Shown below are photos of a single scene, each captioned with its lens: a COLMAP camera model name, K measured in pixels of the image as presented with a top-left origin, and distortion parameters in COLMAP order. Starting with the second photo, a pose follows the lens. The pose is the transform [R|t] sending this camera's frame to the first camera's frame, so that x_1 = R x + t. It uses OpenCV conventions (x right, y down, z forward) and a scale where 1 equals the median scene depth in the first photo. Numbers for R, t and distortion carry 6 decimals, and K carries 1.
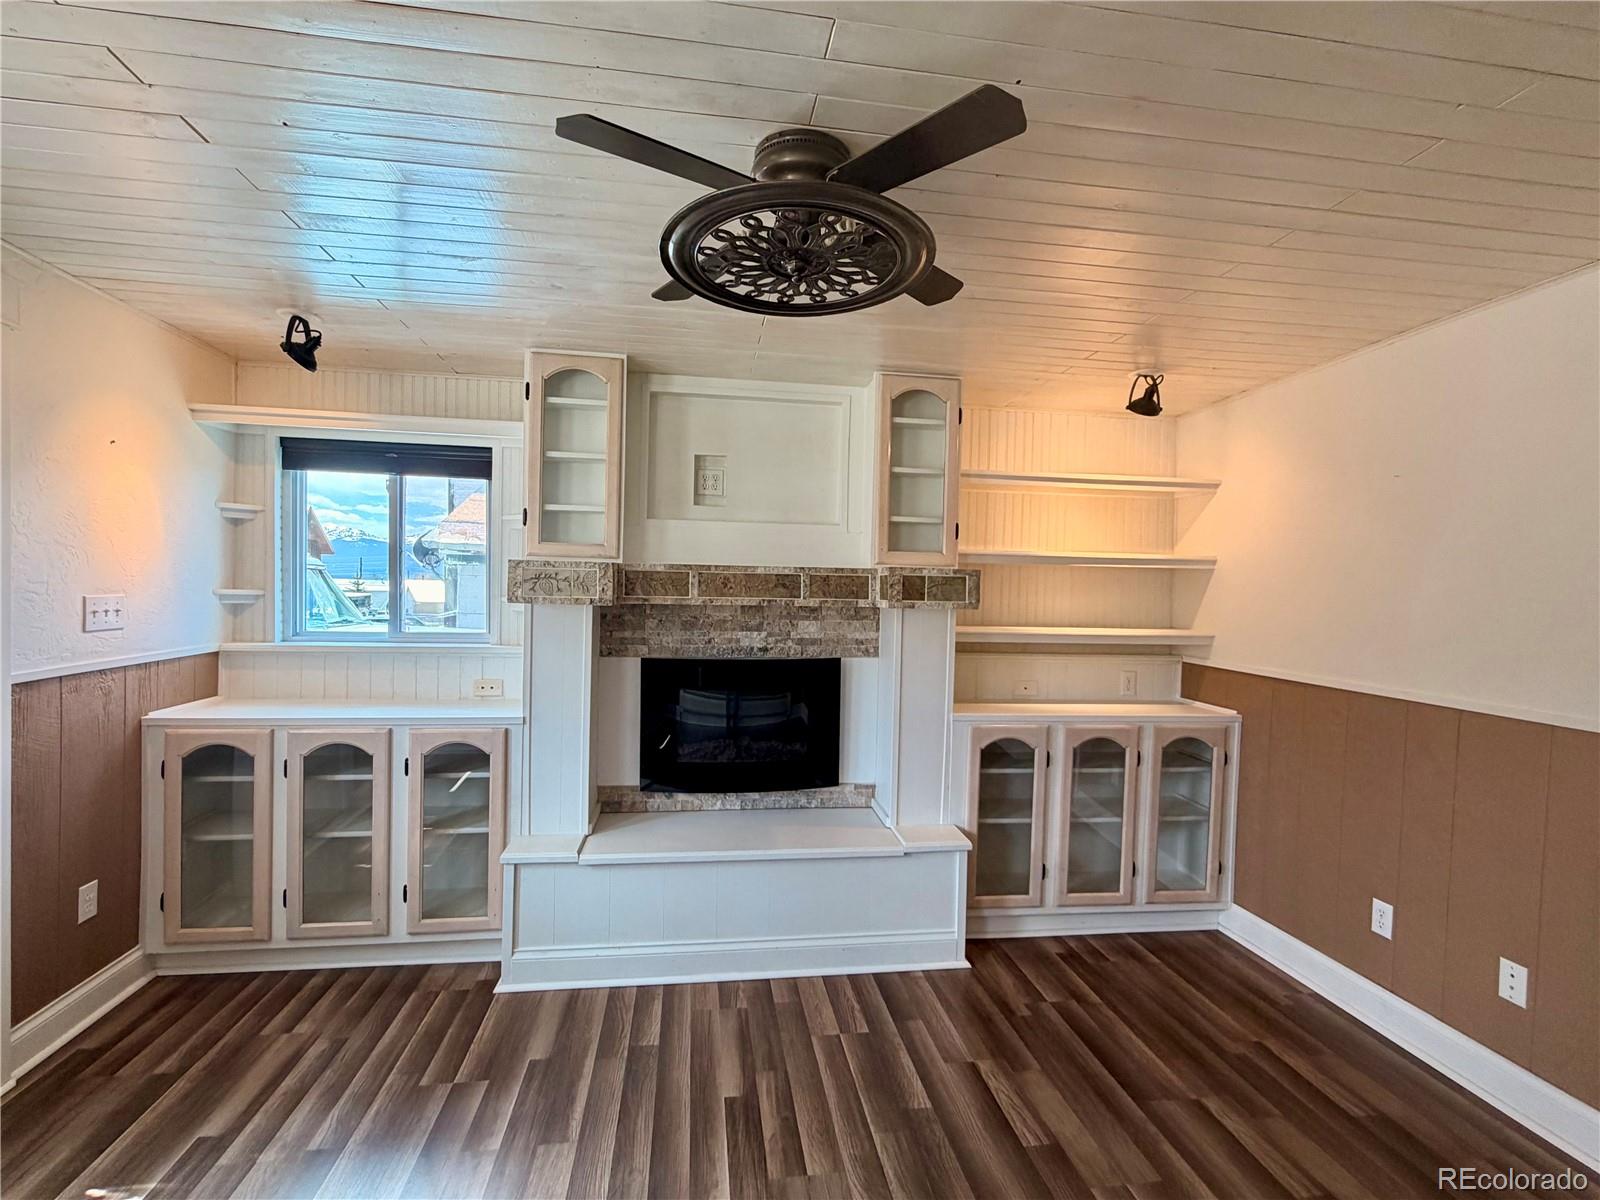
lens RADIAL K [[734.1, 0, 800.0], [0, 734.1, 600.0], [0, 0, 1]] dist [0.001164, -0.000578]
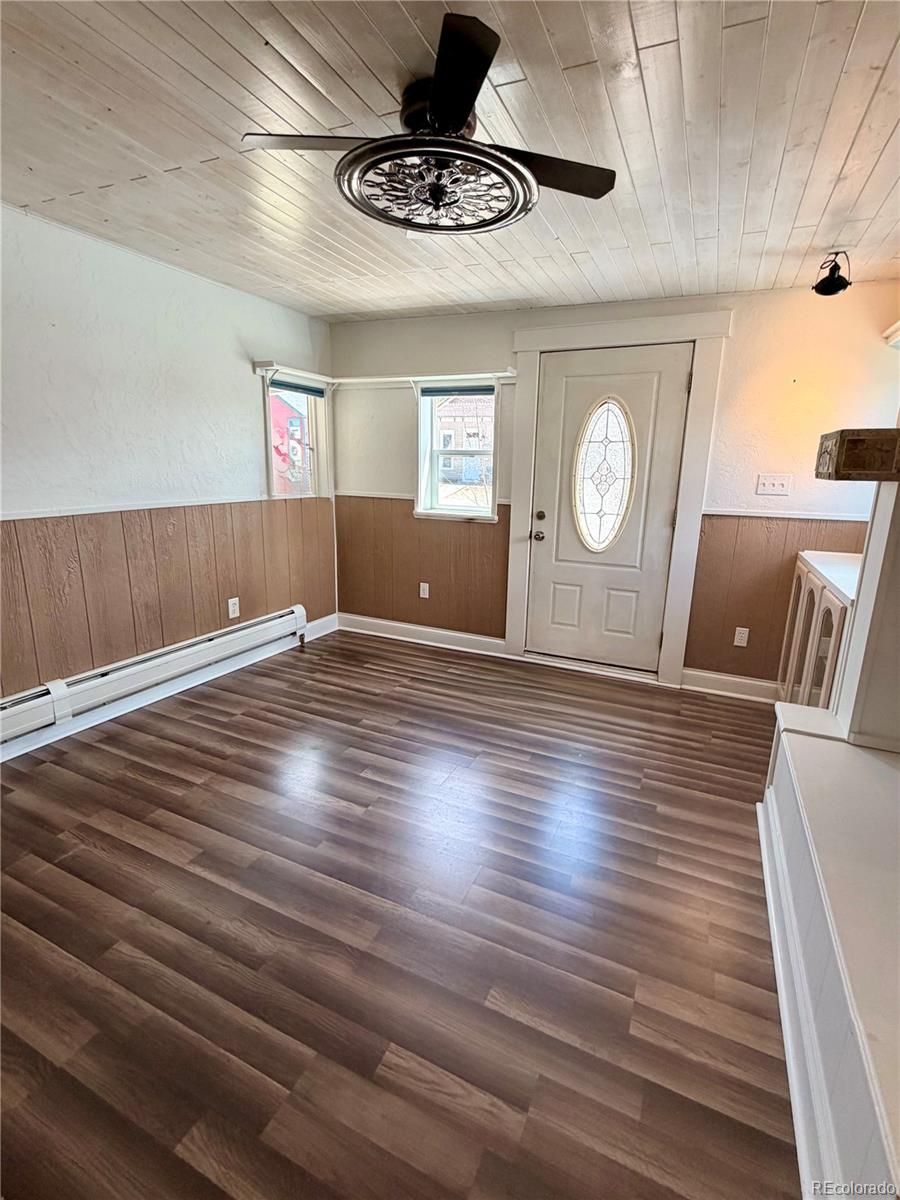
lens RADIAL K [[550.6, 0, 450.0], [0, 550.6, 600.0], [0, 0, 1]] dist [0.001164, -0.000578]
pose [[-0.548222, 0.167616, -0.819364, 0.493000], [-0.052087, 0.970966, 0.233479, 0.014363], [0.834710, 0.170677, -0.523574, 0.880111]]
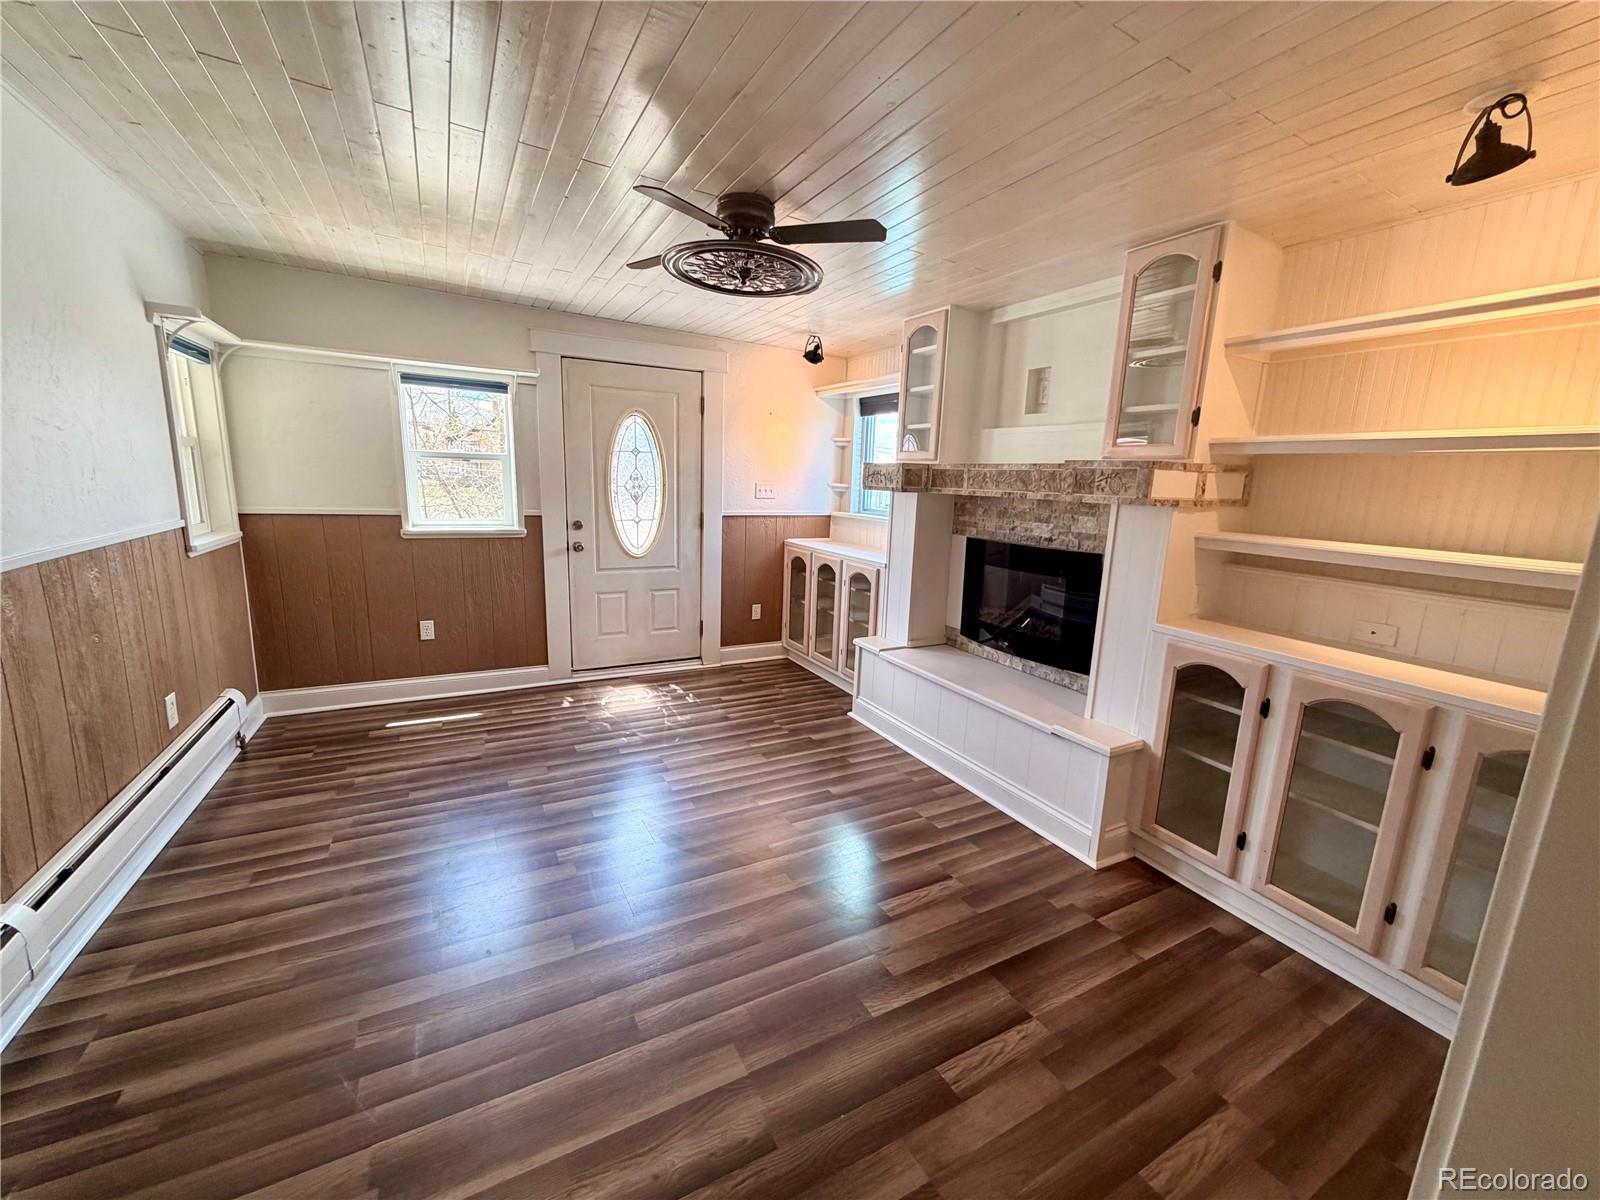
lens RADIAL K [[639.3, 0, 800.0], [0, 639.3, 600.0], [0, 0, 1]] dist [0.000253, 0.000181]
pose [[0.349633, 0.169121, -0.921496, 0.801356], [-0.050763, 0.985547, 0.161616, 0.020707], [0.935511, -0.009728, 0.353165, 0.313104]]
